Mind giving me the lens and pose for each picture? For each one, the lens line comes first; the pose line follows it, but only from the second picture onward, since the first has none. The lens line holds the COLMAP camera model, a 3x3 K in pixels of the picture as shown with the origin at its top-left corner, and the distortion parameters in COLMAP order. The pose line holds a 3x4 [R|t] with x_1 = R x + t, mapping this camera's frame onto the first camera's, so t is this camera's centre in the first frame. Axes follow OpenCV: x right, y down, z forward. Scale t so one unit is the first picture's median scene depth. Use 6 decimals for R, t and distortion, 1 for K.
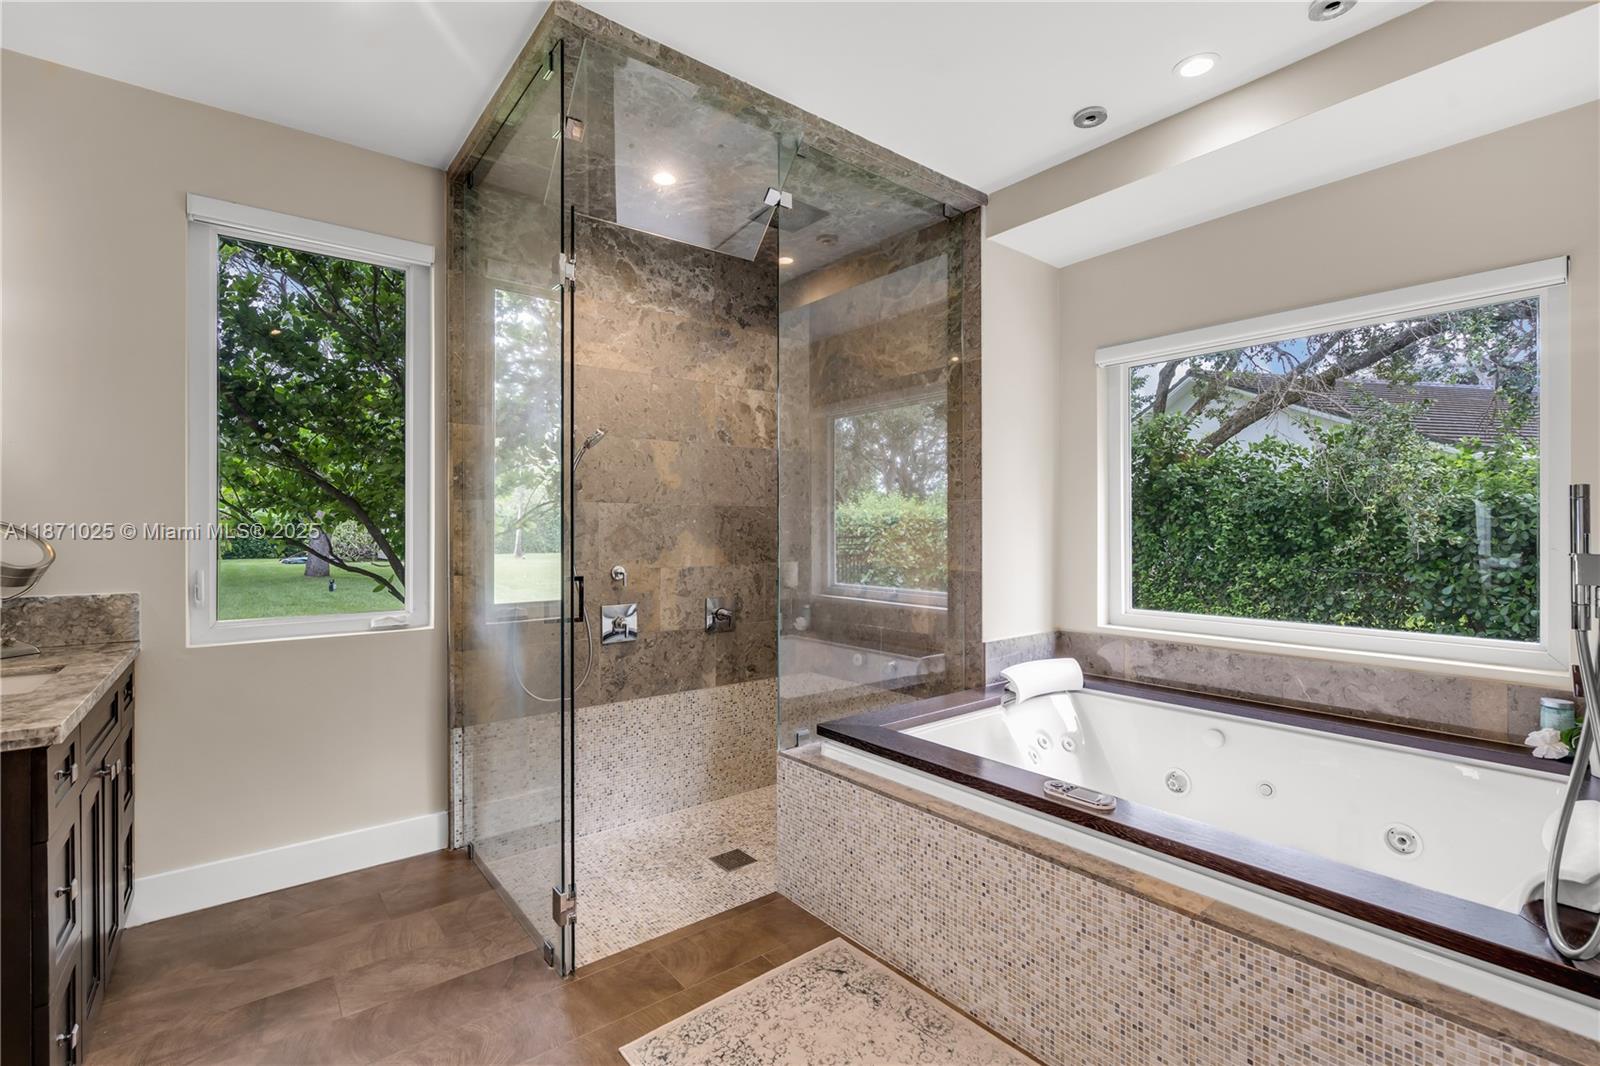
lens RADIAL K [[699.8, 0, 804.4], [0, 699.8, 530.3], [0, 0, 1]] dist [-0.004083, 0.001786]
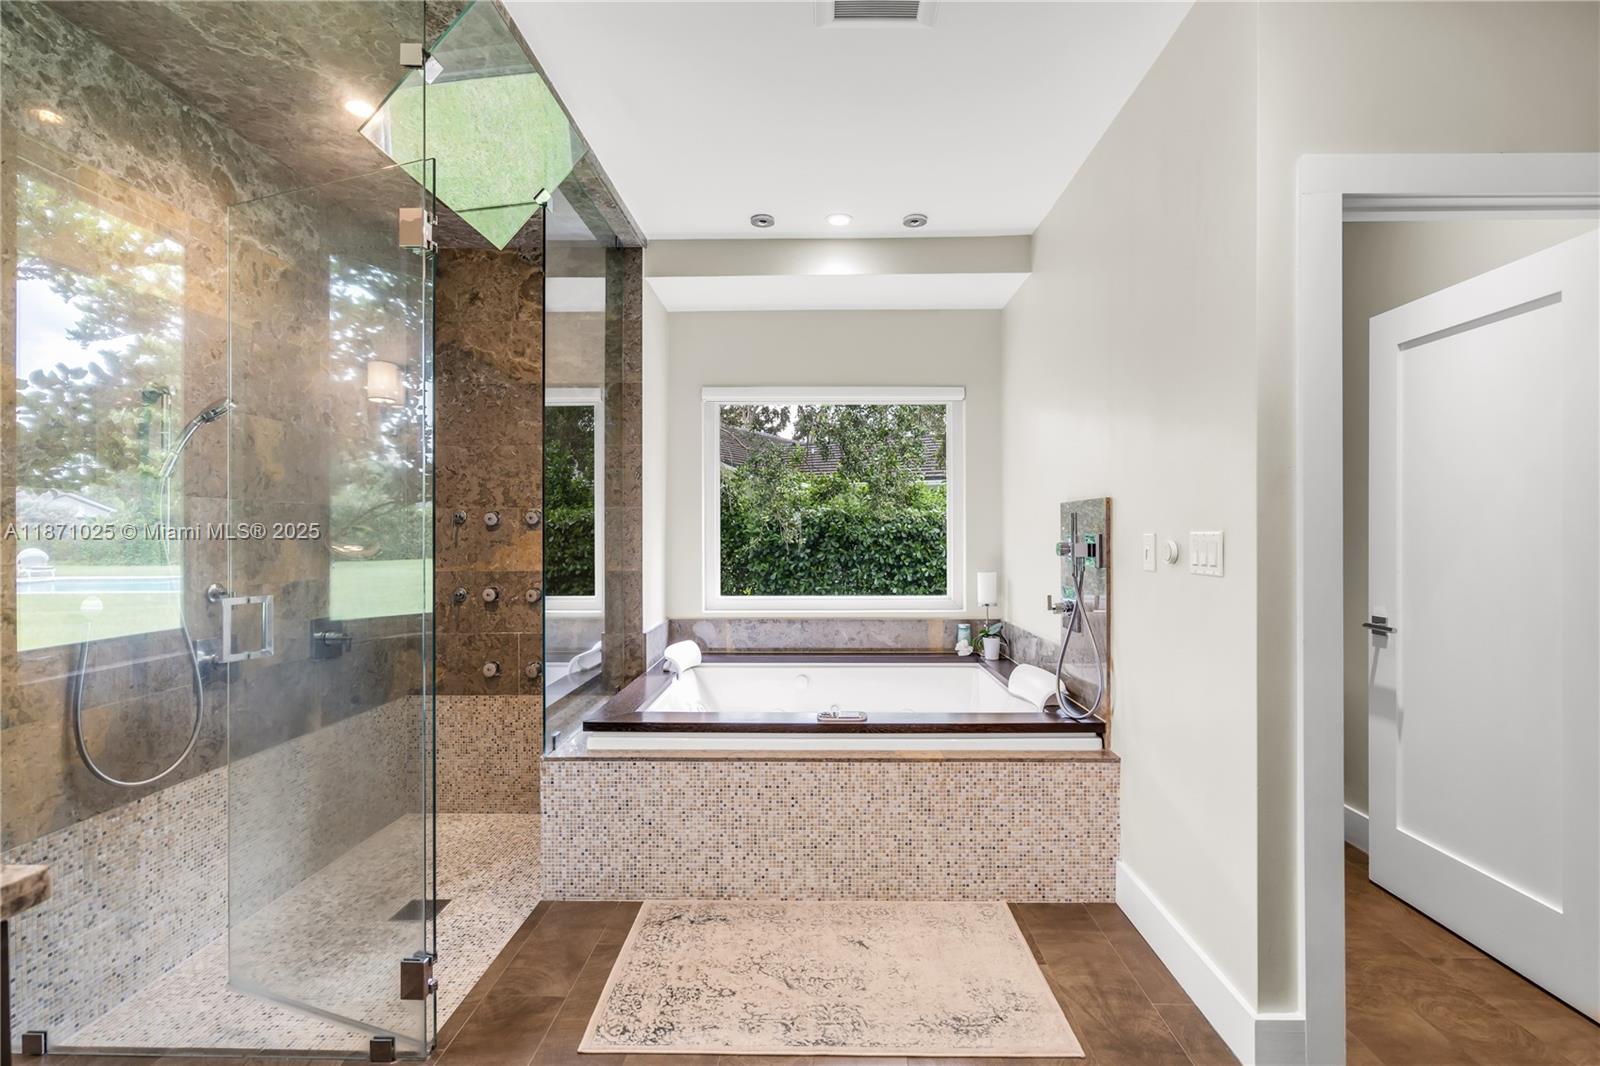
lens RADIAL K [[699.8, 0, 808.8], [0, 699.8, 533.6], [0, 0, 1]] dist [-0.004083, 0.001786]
pose [[0.661107, -0.000706, 0.750291, -0.448354], [0.001573, 0.999999, -0.000445, -0.000339], [-0.750290, 0.001474, 0.661107, 0.054407]]
